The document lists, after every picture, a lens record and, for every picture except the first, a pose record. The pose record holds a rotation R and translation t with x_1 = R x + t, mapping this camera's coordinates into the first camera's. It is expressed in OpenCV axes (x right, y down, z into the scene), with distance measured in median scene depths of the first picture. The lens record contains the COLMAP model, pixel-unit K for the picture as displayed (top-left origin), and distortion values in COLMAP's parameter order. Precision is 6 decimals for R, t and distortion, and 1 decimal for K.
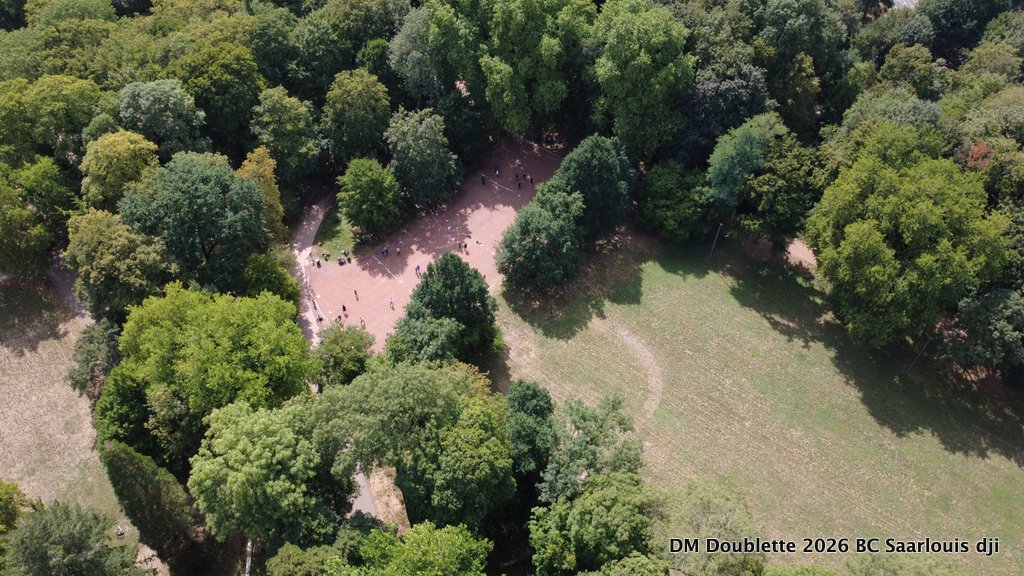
lens RADIAL K [[744.9, 0, 511.1], [0, 744.9, 290.7], [0, 0, 1]] dist [-0.002262, 0.002419]
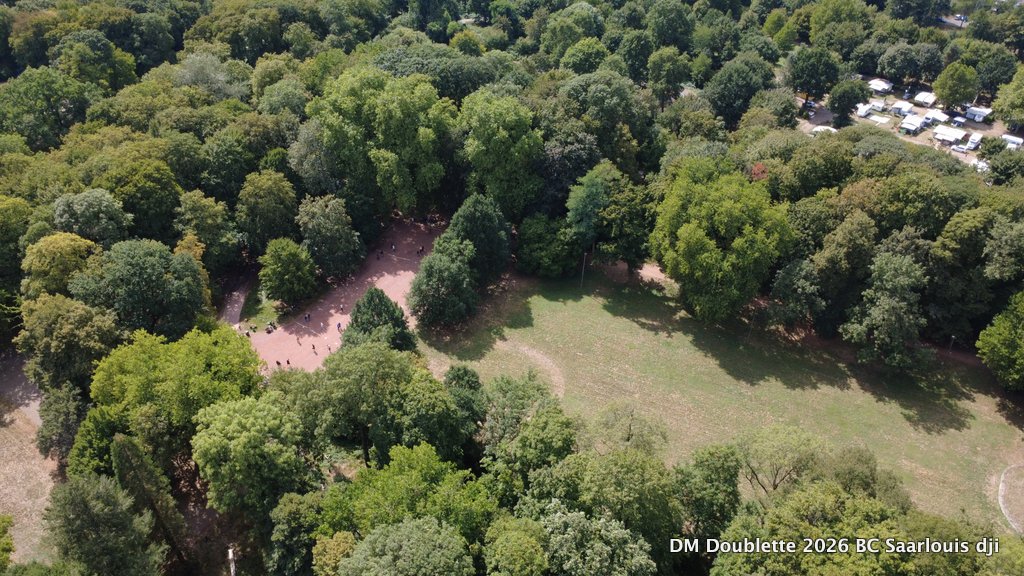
lens RADIAL K [[744.9, 0, 511.1], [0, 744.9, 290.7], [0, 0, 1]] dist [-0.002262, 0.002419]
pose [[0.972963, -0.130863, 0.190311, -0.081615], [0.167722, 0.966826, -0.192658, 0.188241], [-0.158786, 0.219369, 0.962634, -0.158177]]
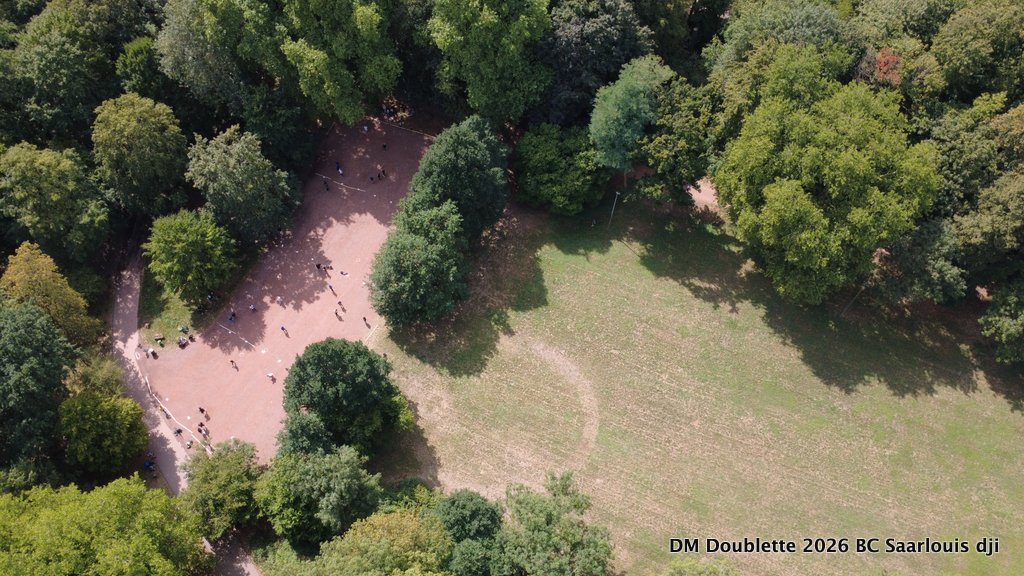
lens RADIAL K [[744.9, 0, 511.1], [0, 744.9, 290.7], [0, 0, 1]] dist [-0.002262, 0.002419]
pose [[0.956222, -0.255819, 0.142116, 0.012839], [0.222255, 0.950761, 0.216001, -0.195938], [-0.190375, -0.174958, 0.965995, 0.172322]]
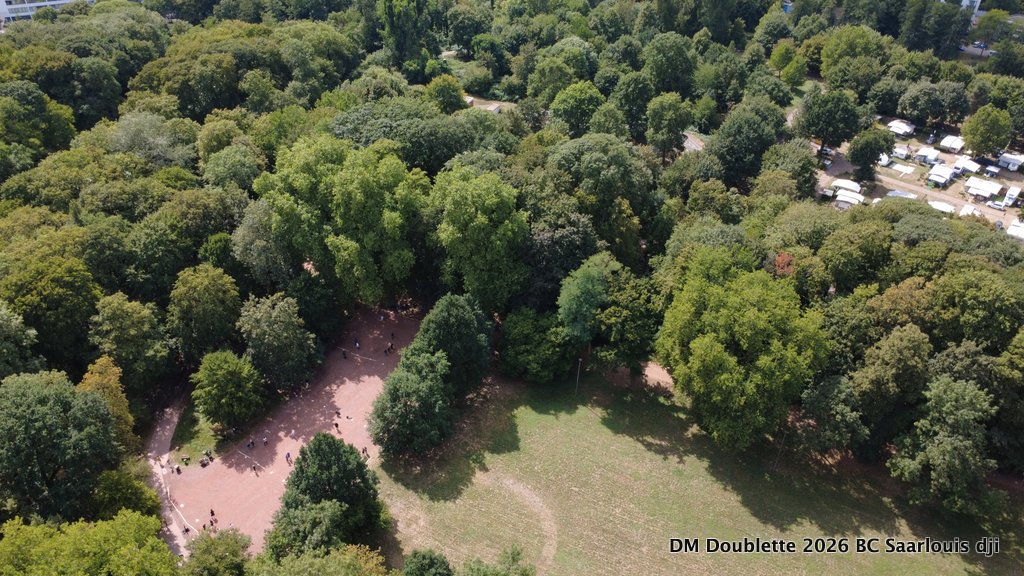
lens RADIAL K [[744.9, 0, 511.1], [0, 744.9, 290.7], [0, 0, 1]] dist [-0.002262, 0.002419]
pose [[0.969925, -0.140934, 0.198453, -0.007735], [0.179933, 0.964227, -0.194653, 0.004124], [-0.163921, 0.224507, 0.960587, -0.015896]]
